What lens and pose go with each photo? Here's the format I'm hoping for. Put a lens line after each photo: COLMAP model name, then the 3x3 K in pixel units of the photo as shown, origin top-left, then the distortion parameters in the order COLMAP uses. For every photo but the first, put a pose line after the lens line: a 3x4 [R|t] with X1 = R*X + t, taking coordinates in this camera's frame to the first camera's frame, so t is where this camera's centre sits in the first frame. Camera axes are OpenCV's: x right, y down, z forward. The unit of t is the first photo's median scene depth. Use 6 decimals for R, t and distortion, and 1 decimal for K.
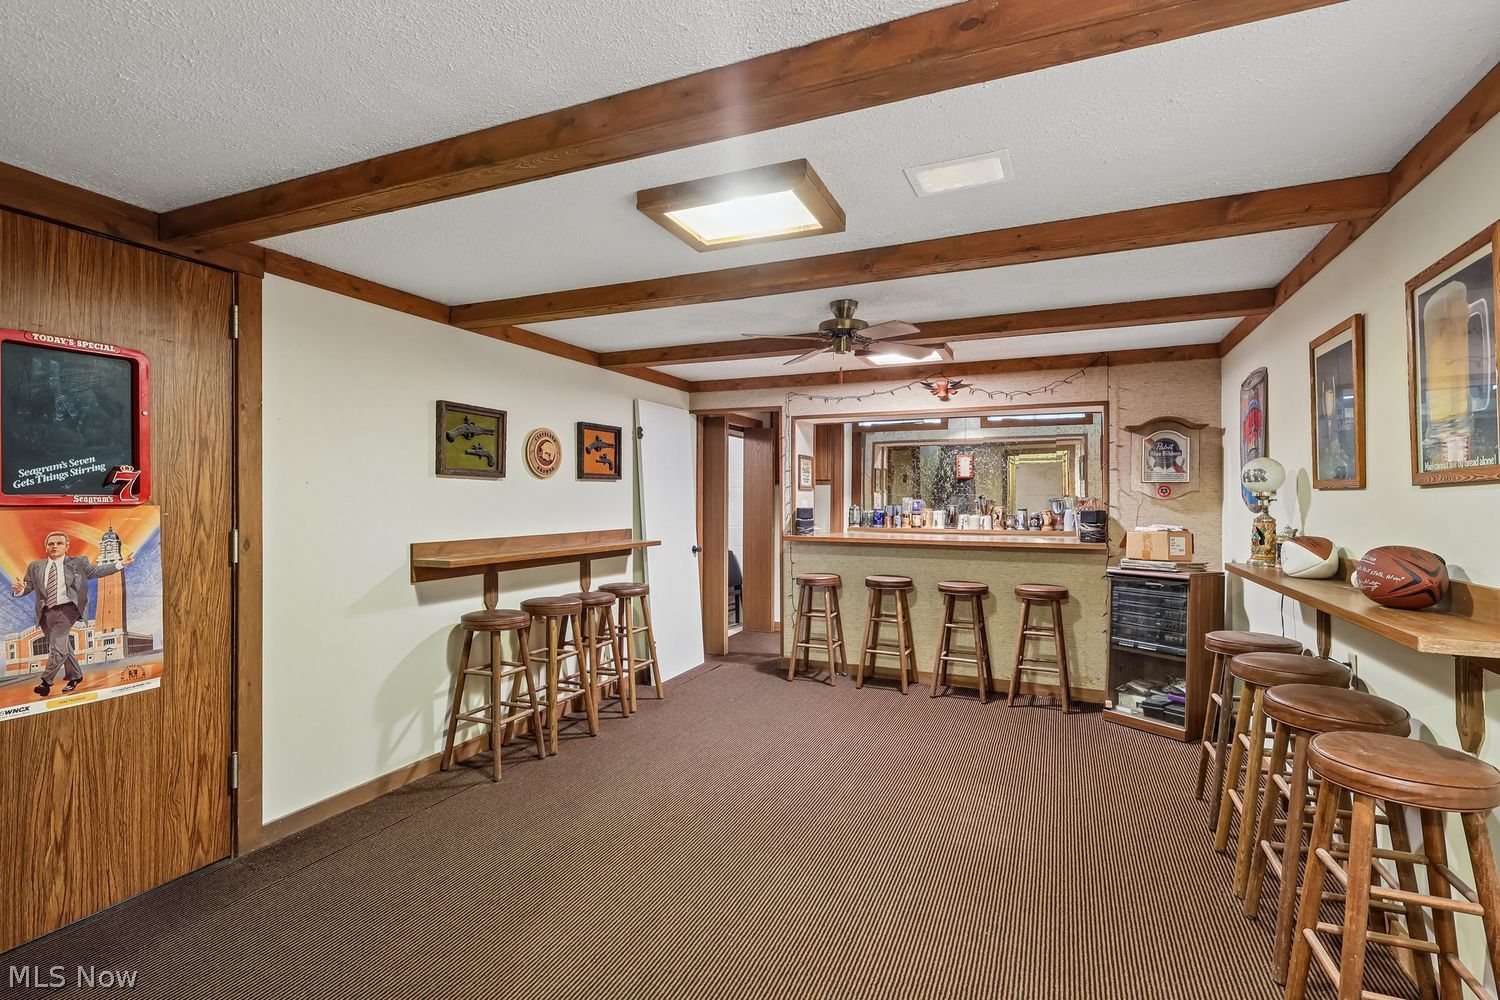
lens RADIAL K [[709.0, 0, 751.6], [0, 709.0, 494.6], [0, 0, 1]] dist [-0.006471, -0.000500]
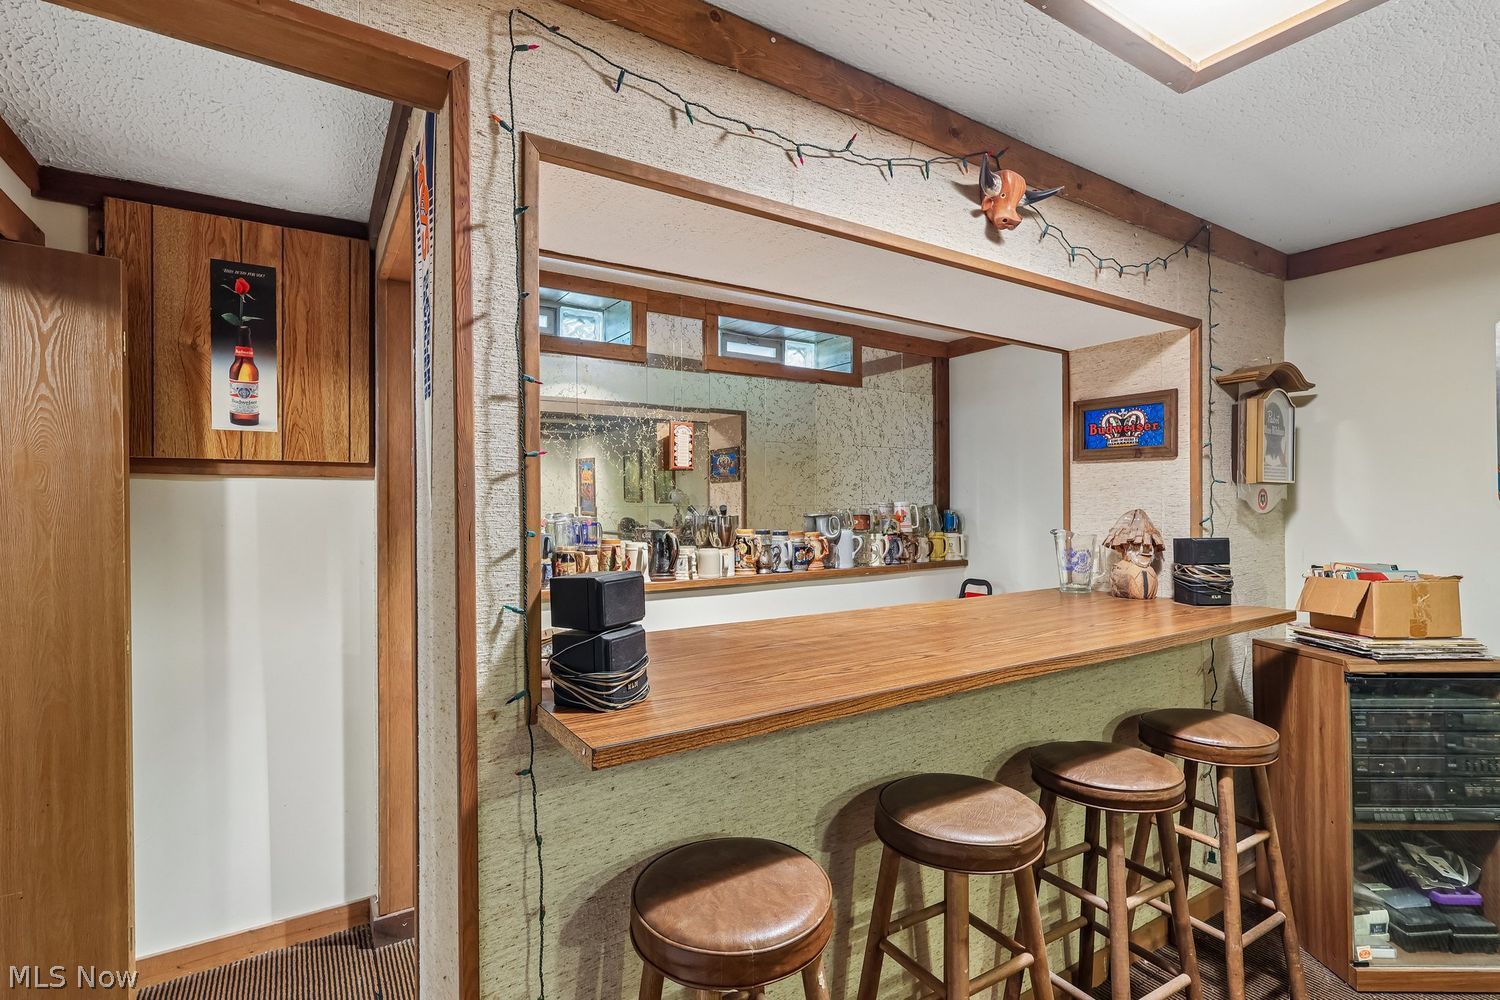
lens RADIAL K [[709.0, 0, 757.9], [0, 709.0, 505.8], [0, 0, 1]] dist [-0.006471, -0.000500]
pose [[0.539139, -0.005068, 0.842202, -0.079913], [-0.001030, 0.999977, 0.006677, -0.003118], [-0.842216, -0.004468, 0.539121, 0.829074]]
